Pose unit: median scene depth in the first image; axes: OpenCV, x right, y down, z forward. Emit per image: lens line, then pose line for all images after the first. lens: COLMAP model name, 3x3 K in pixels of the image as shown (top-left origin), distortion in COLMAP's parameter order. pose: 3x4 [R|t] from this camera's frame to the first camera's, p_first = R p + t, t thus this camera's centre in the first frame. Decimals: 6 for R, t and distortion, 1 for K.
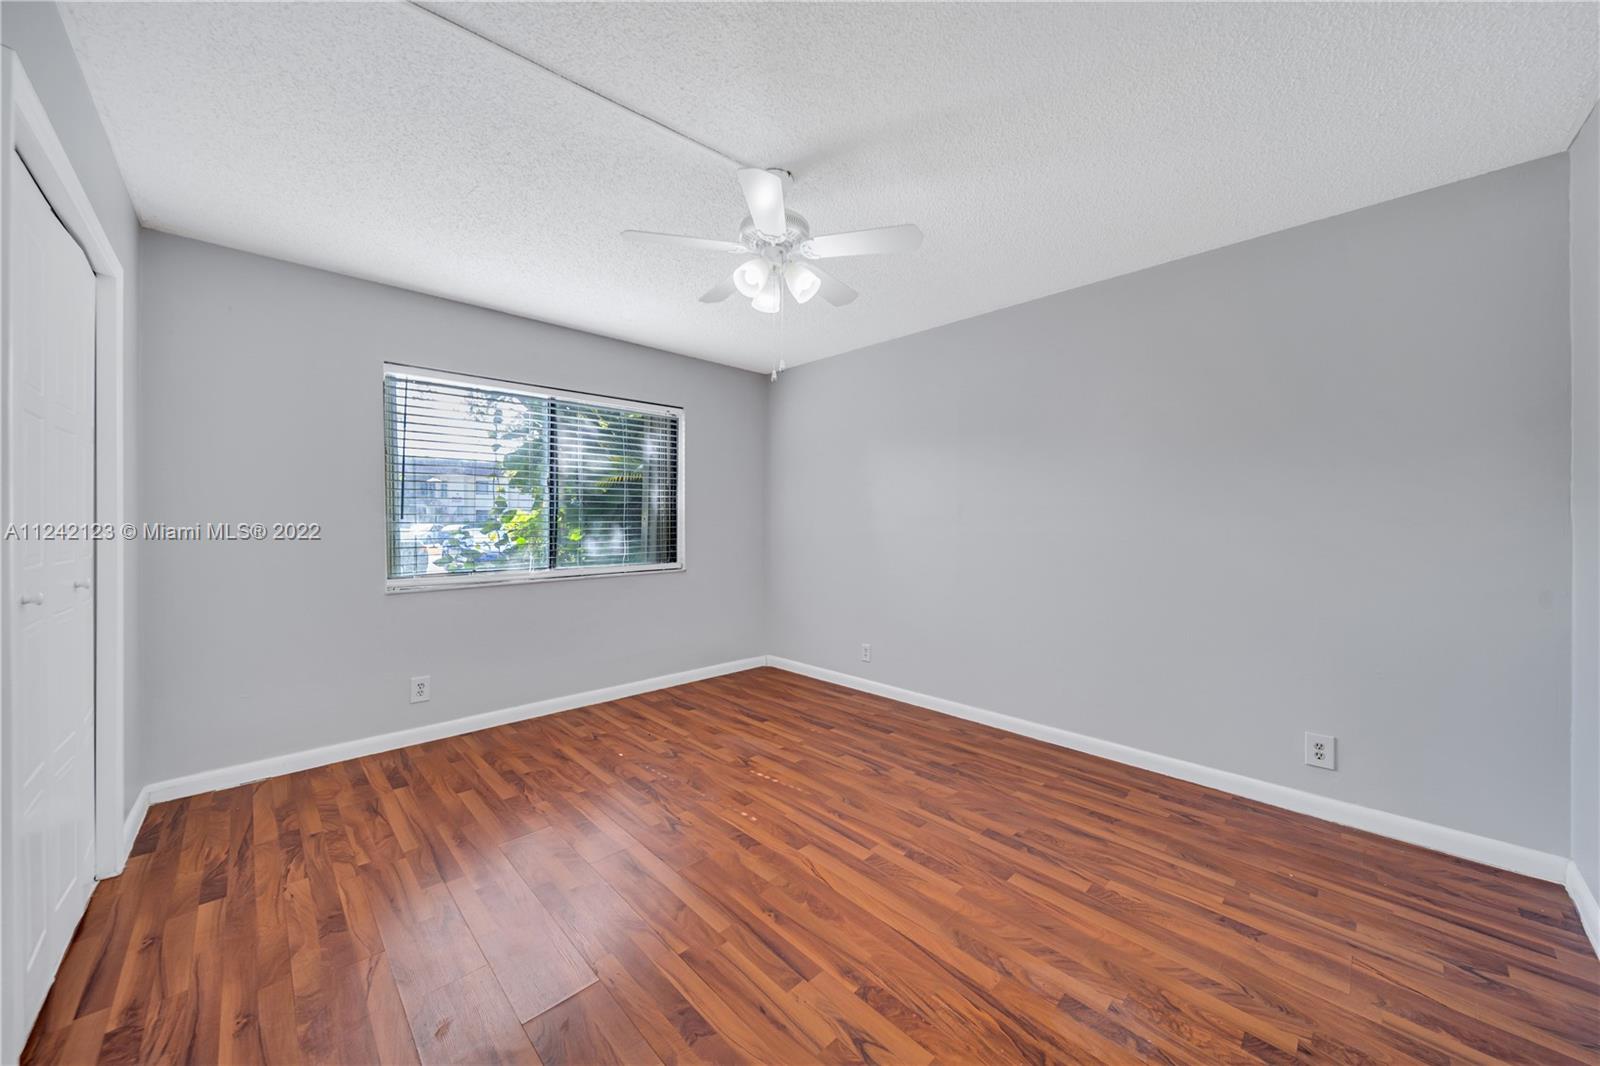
lens RADIAL K [[573.5, 0, 802.0], [0, 573.5, 521.9], [0, 0, 1]] dist [-0.000223, -0.001124]
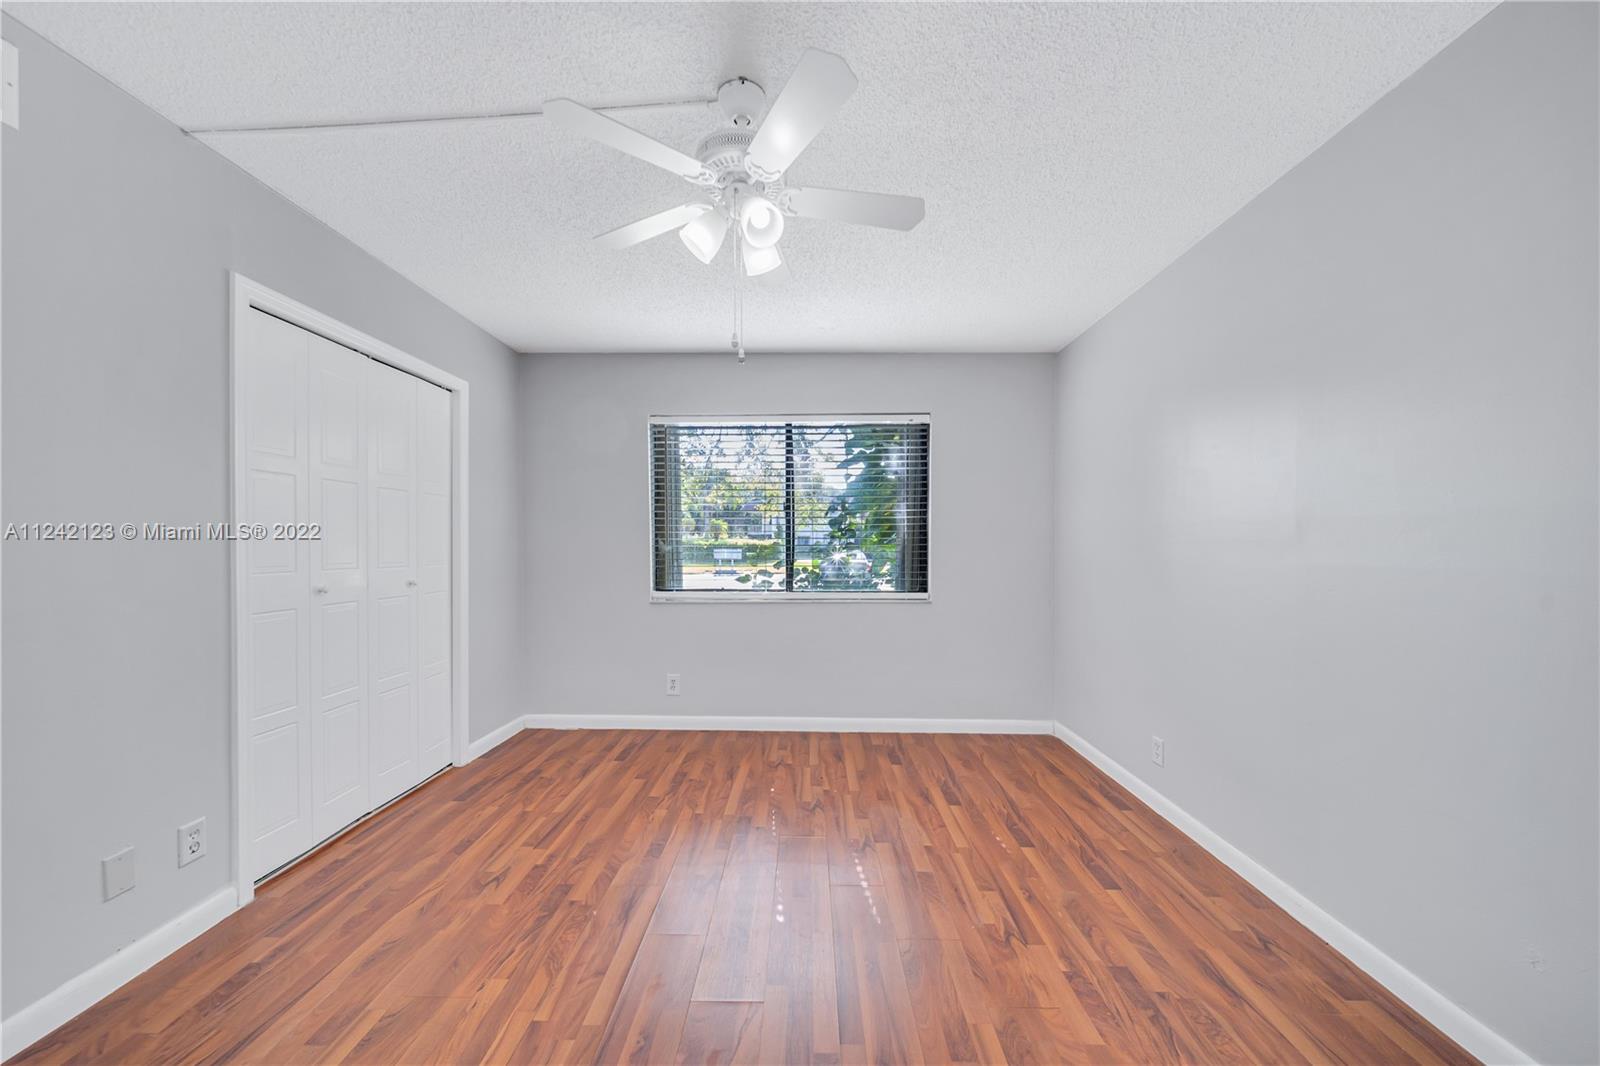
lens RADIAL K [[573.5, 0, 795.2], [0, 573.5, 561.5], [0, 0, 1]] dist [-0.000223, -0.001124]
pose [[0.701282, 0.022527, -0.712528, 0.361931], [-0.003744, 0.999603, 0.027919, -0.000232], [0.712874, -0.016911, 0.701088, 0.344860]]
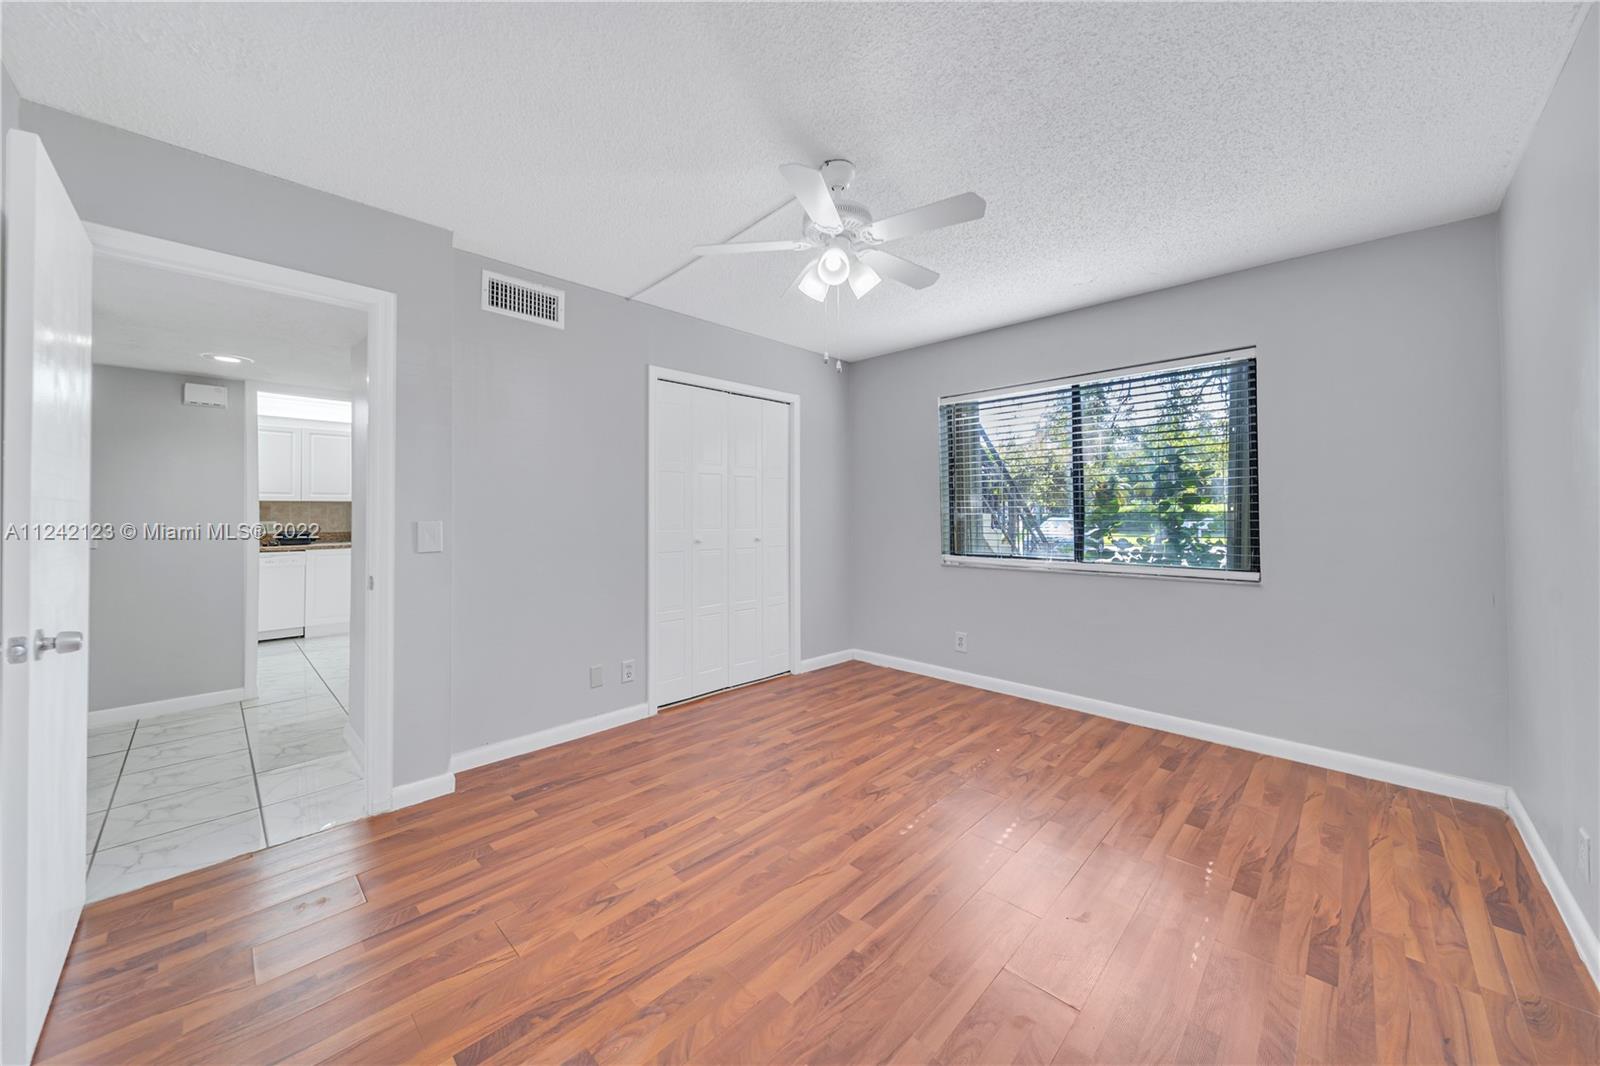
lens RADIAL K [[573.5, 0, 801.3], [0, 573.5, 523.0], [0, 0, 1]] dist [-0.000223, -0.001124]
pose [[0.026785, 0.018886, -0.999463, 0.616223], [-0.000115, 0.999822, 0.018890, -0.002272], [0.999641, -0.000391, 0.026782, 0.602758]]
